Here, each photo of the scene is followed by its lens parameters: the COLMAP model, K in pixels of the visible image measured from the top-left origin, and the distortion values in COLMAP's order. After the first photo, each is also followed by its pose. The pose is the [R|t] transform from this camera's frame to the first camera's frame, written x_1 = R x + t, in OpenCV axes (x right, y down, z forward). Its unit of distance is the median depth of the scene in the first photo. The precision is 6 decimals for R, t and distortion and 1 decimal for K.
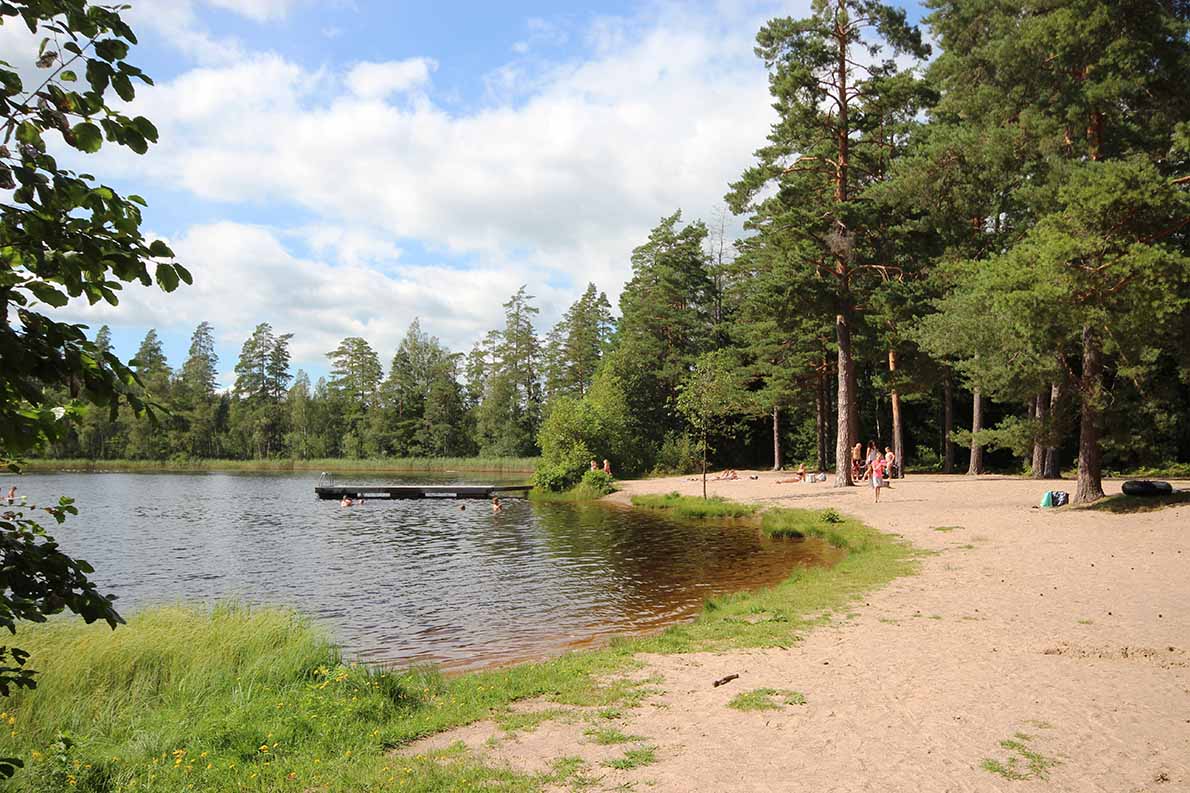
lens RADIAL K [[1080.6, 0, 591.0], [0, 1080.6, 391.8], [0, 0, 1]] dist [0.041612, 0.032439]
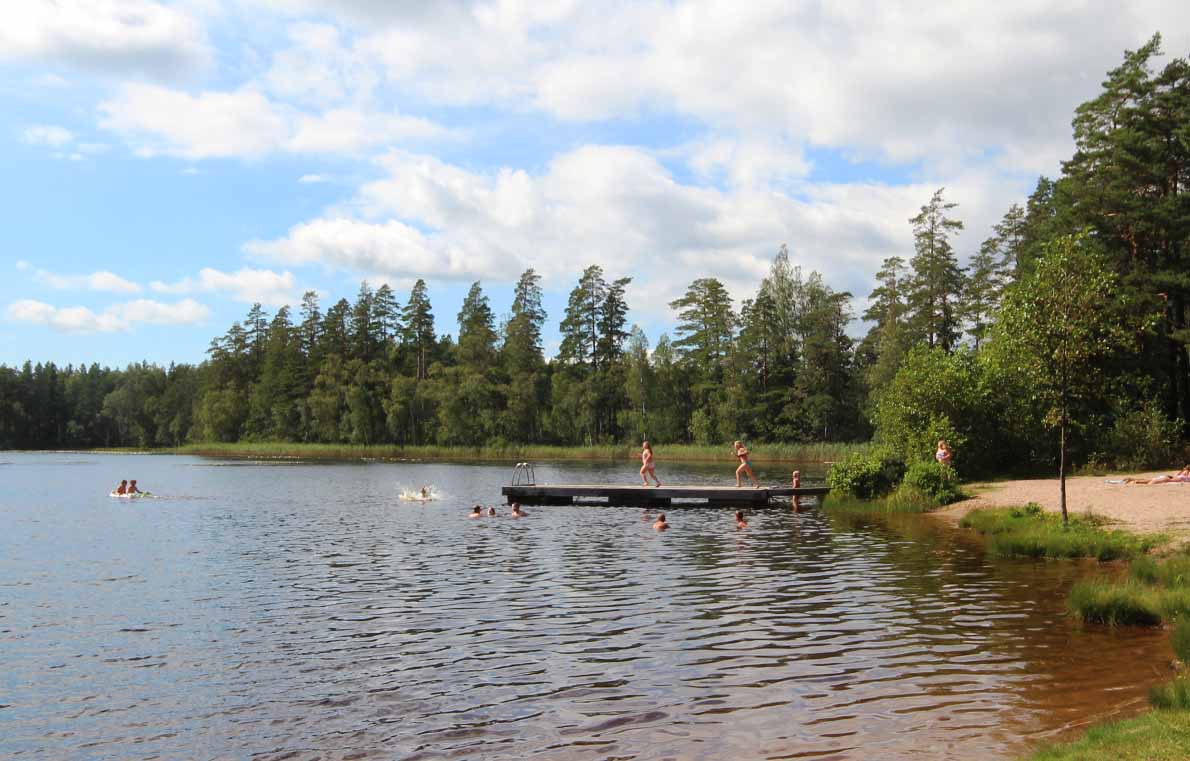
lens RADIAL K [[1358.7, 0, 597.7], [0, 1358.7, 387.0], [0, 0, 1]] dist [0.044121, 0.000000]
pose [[0.925237, -0.017765, -0.378972, 0.060835], [0.025043, 0.999584, 0.014284, 0.008145], [0.378561, -0.022707, 0.925298, 0.125265]]
